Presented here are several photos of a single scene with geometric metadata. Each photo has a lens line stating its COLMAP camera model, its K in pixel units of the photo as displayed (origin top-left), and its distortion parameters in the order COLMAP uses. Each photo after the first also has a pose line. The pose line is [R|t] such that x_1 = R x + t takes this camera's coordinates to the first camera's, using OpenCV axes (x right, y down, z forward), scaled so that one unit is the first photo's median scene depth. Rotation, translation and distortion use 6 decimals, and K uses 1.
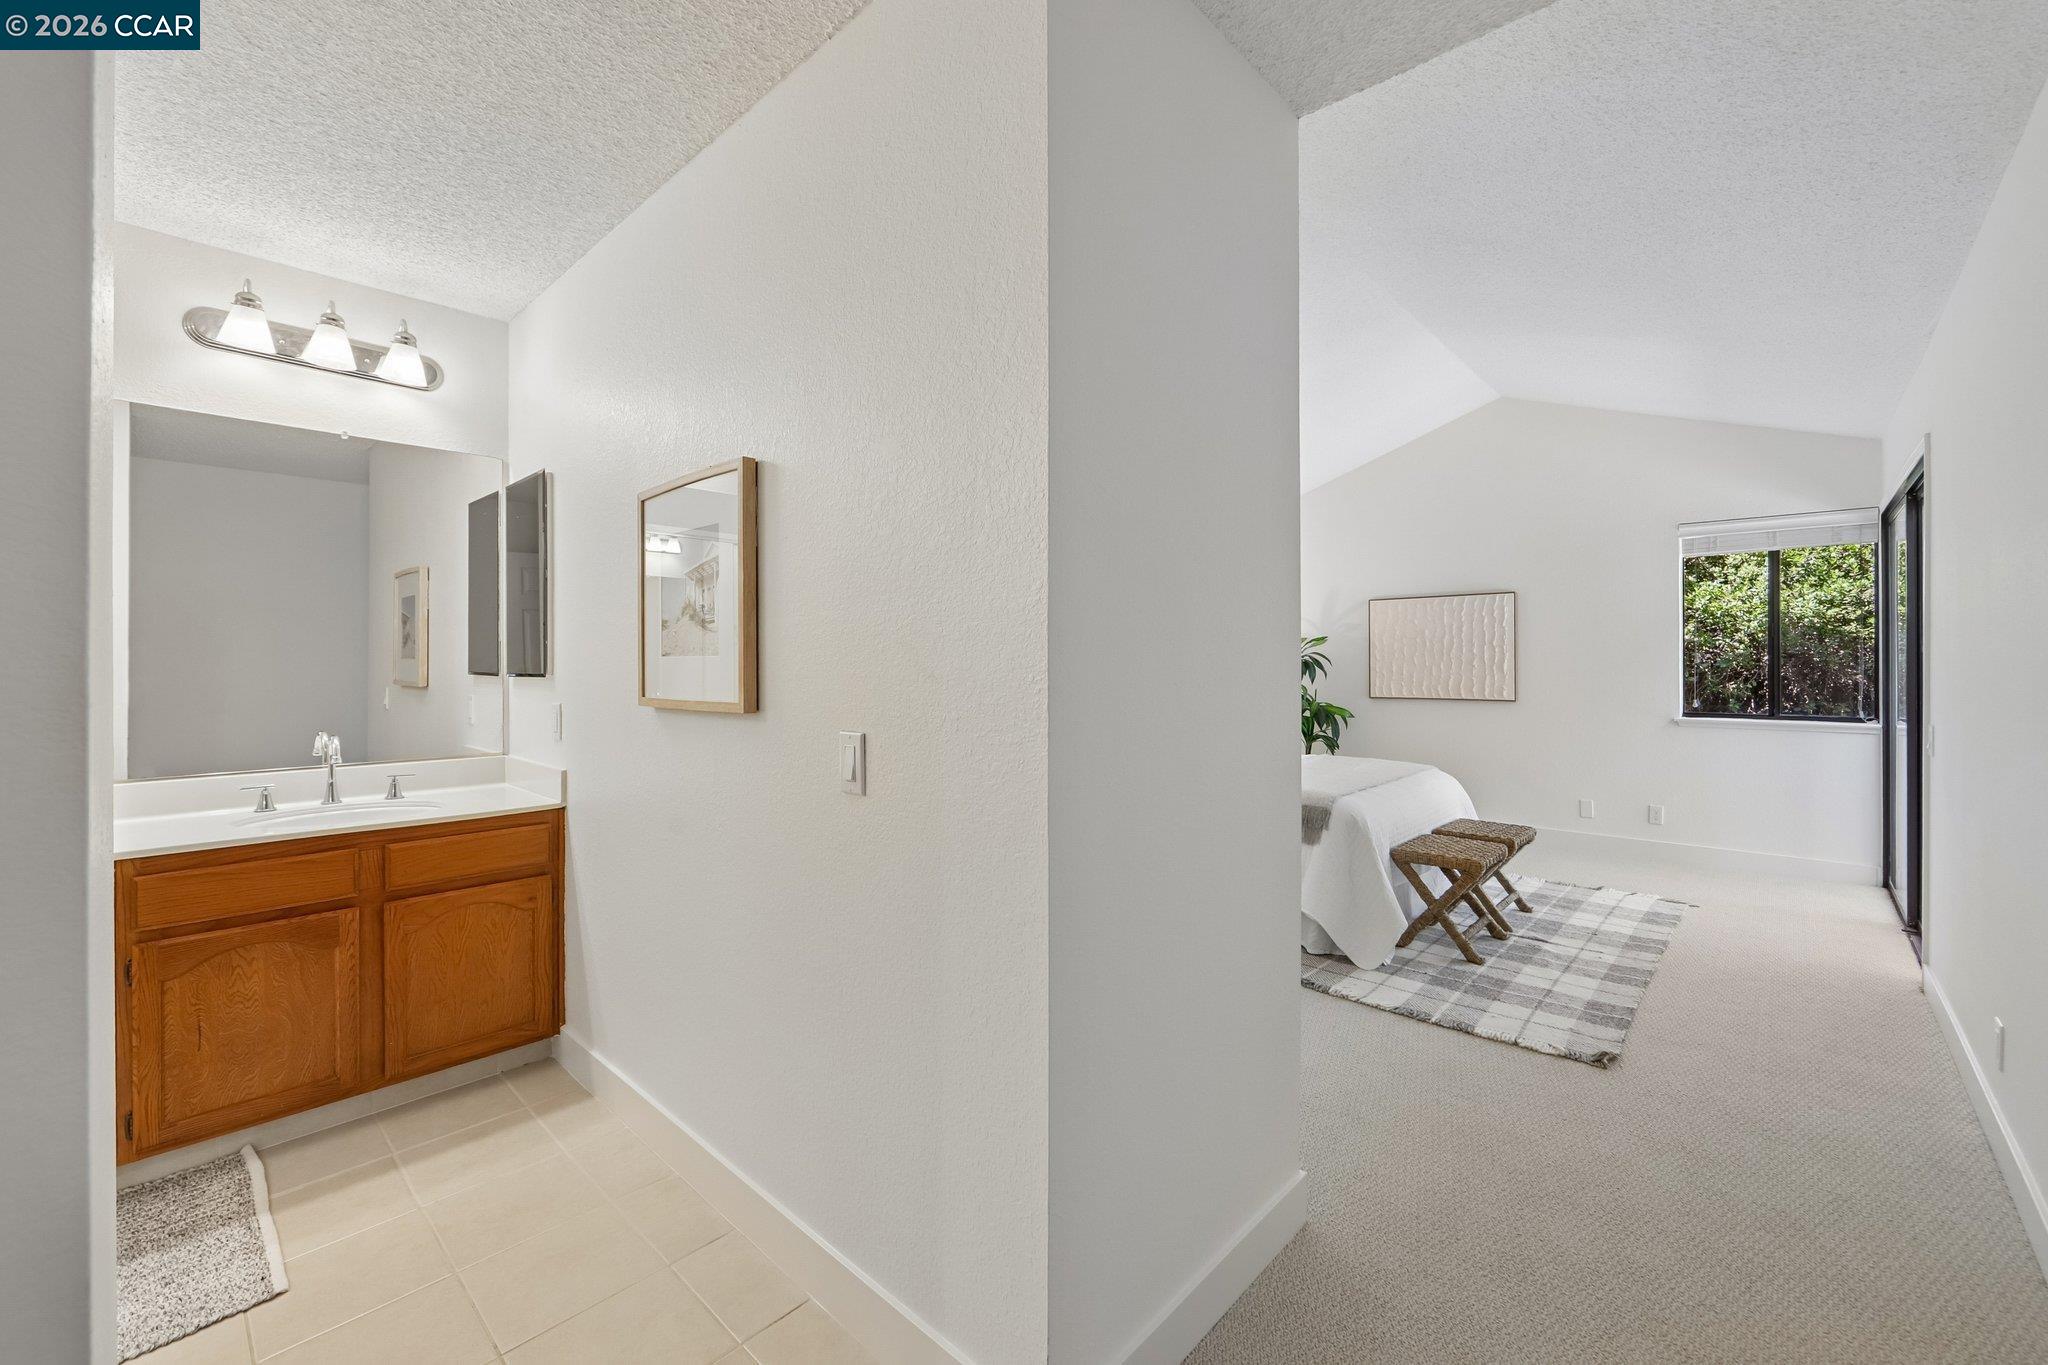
lens RADIAL K [[821.2, 0, 1020.3], [0, 821.2, 670.4], [0, 0, 1]] dist [-0.013961, 0.003375]
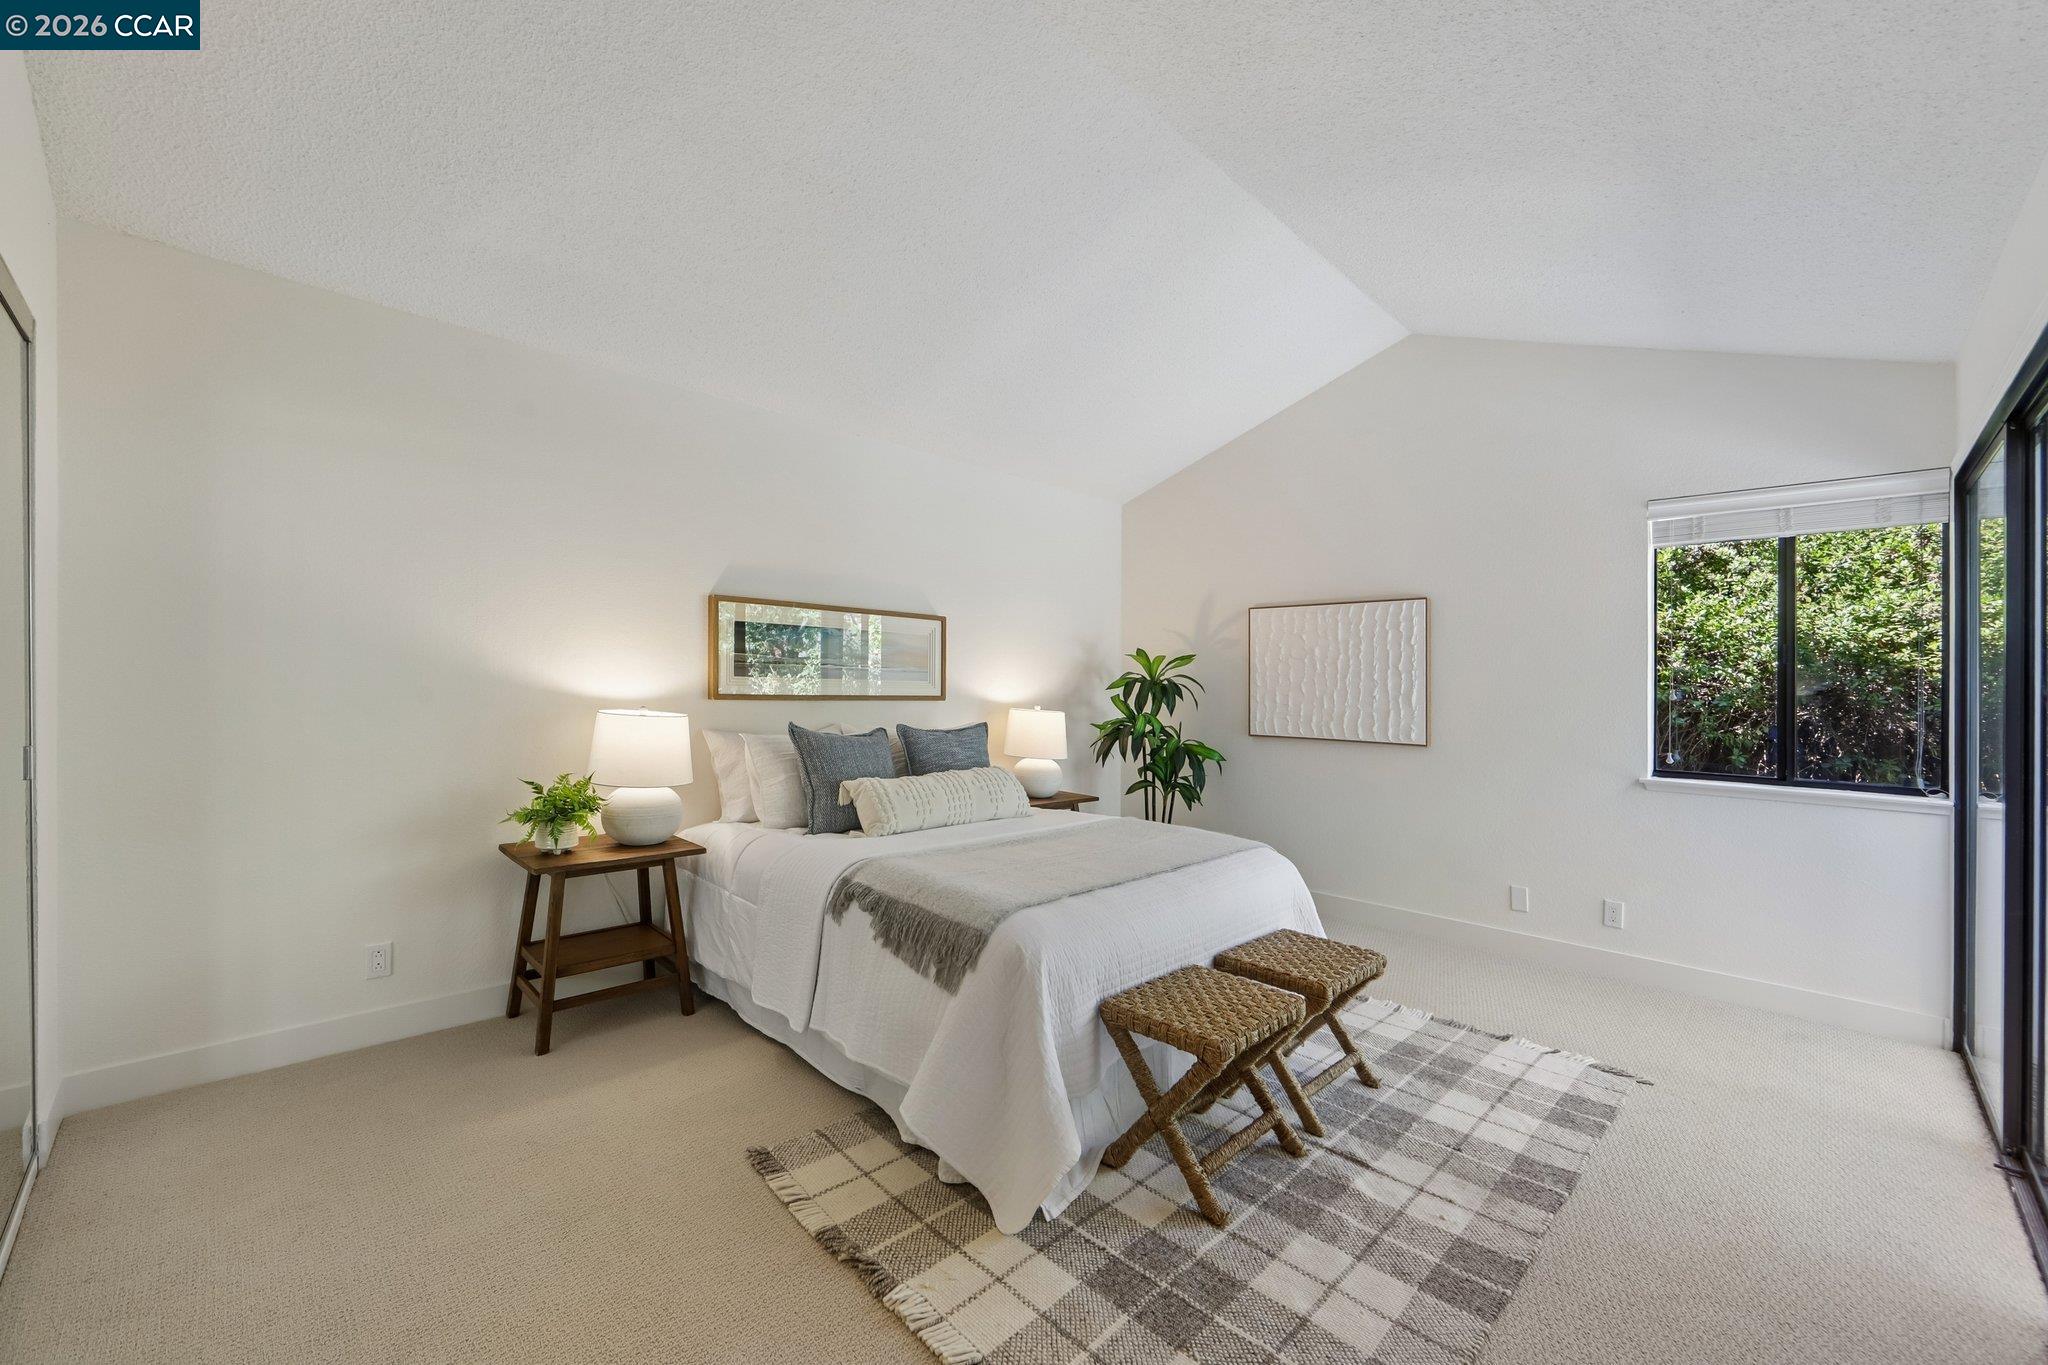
lens RADIAL K [[821.2, 0, 1002.2], [0, 821.2, 677.8], [0, 0, 1]] dist [-0.013961, 0.003375]
pose [[0.999037, 0.021825, -0.038061, 0.311603], [-0.022424, 0.999630, -0.015384, -0.005030], [0.037711, 0.016222, 0.999157, 0.309751]]
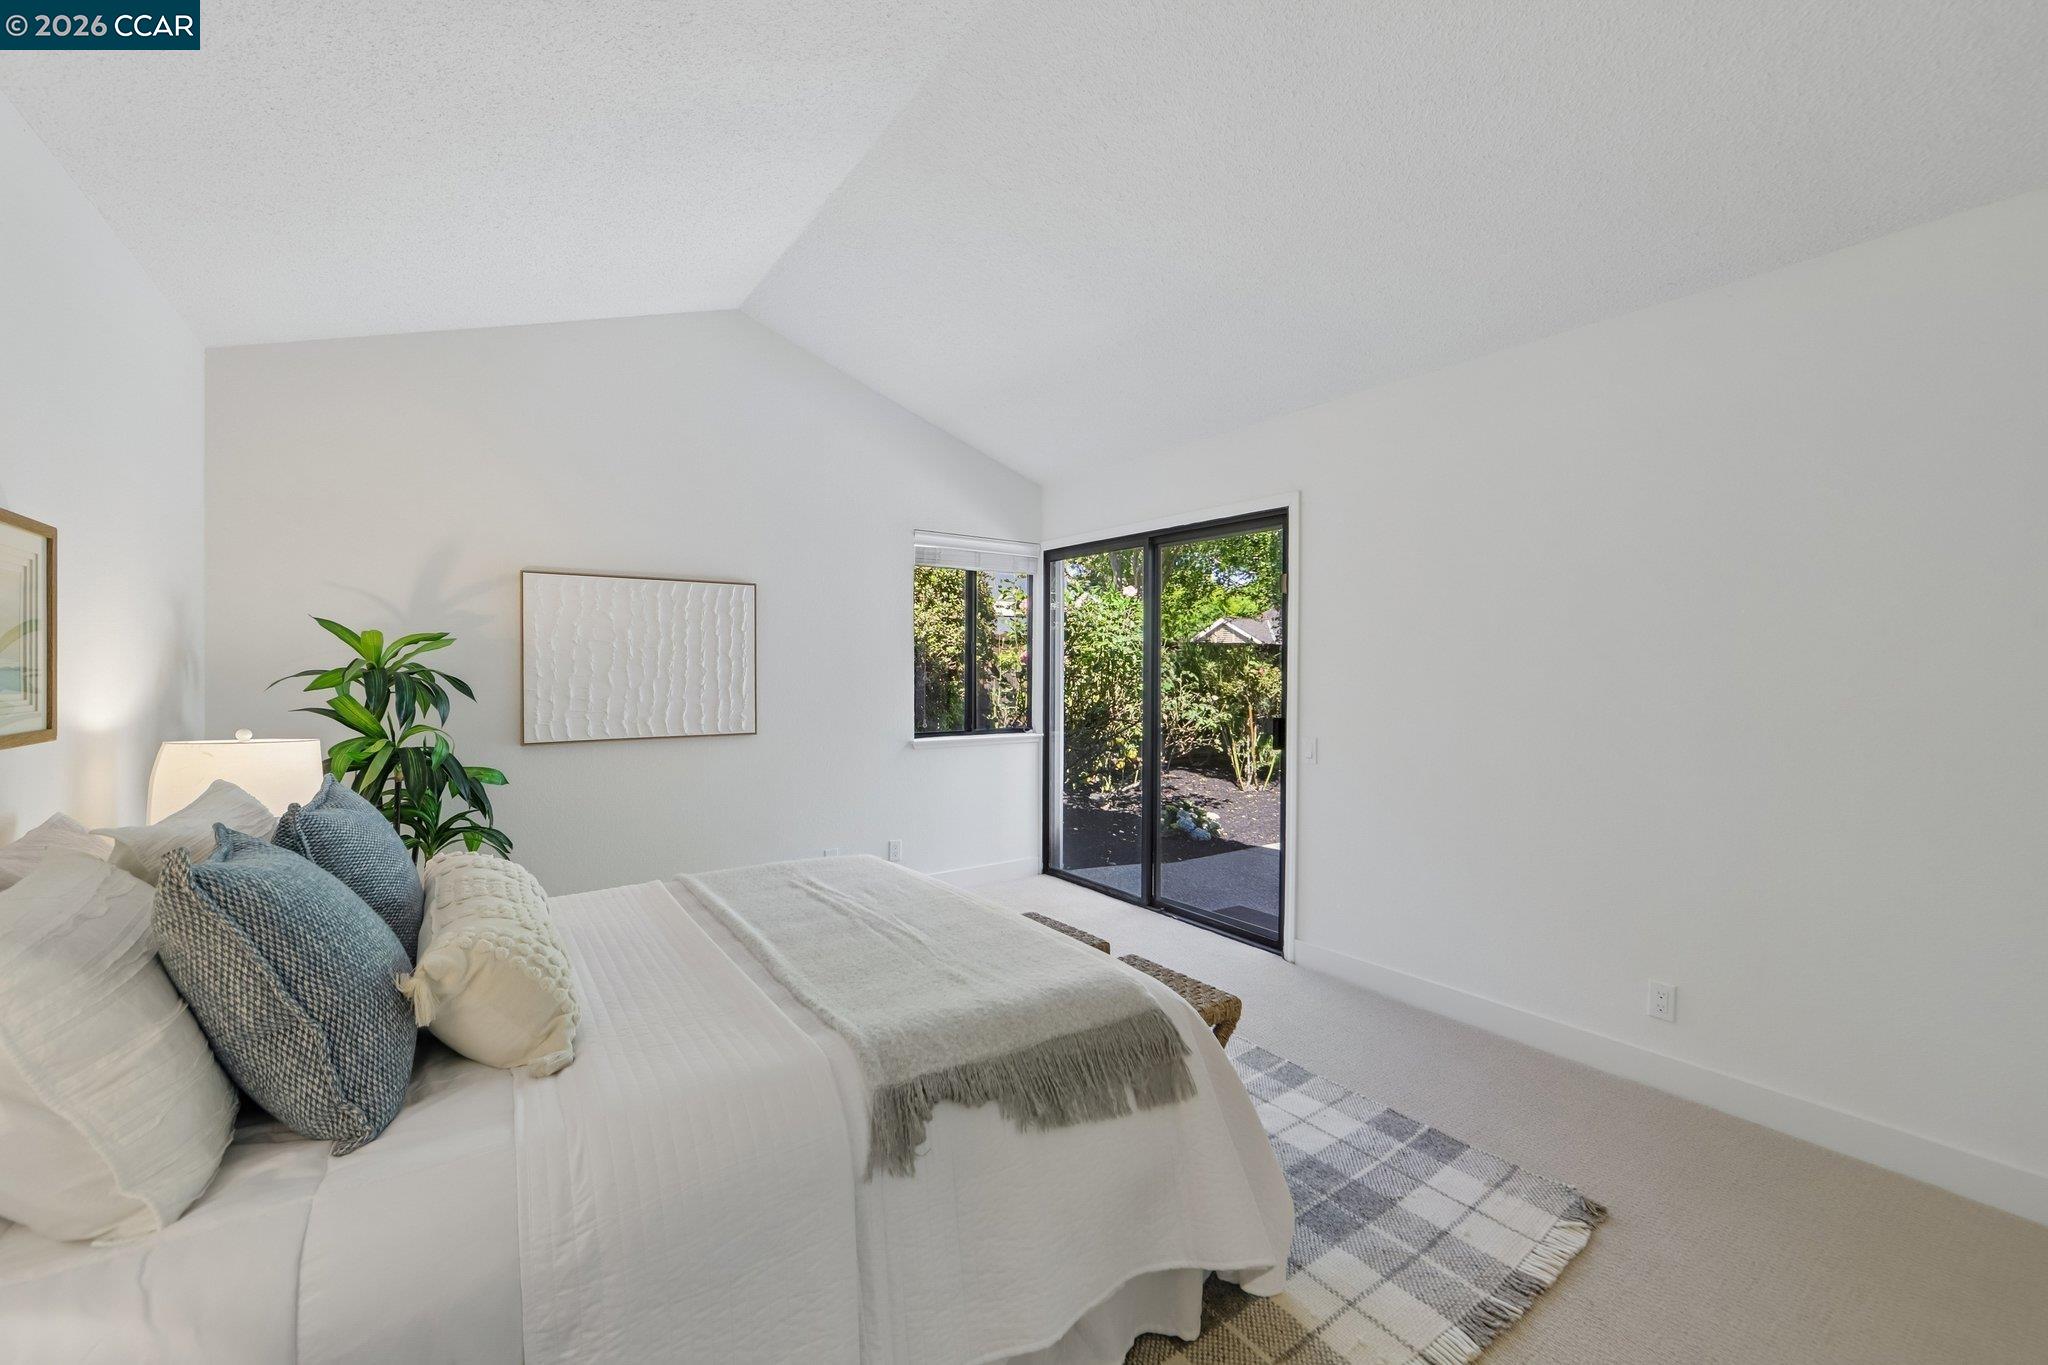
lens RADIAL K [[821.2, 0, 1062.0], [0, 821.2, 662.5], [0, 0, 1]] dist [-0.013961, 0.003375]
pose [[0.171808, 0.009325, 0.985086, -0.083537], [0.003807, 0.999941, -0.010129, -0.021803], [-0.985123, 0.005490, 0.171763, 0.748334]]
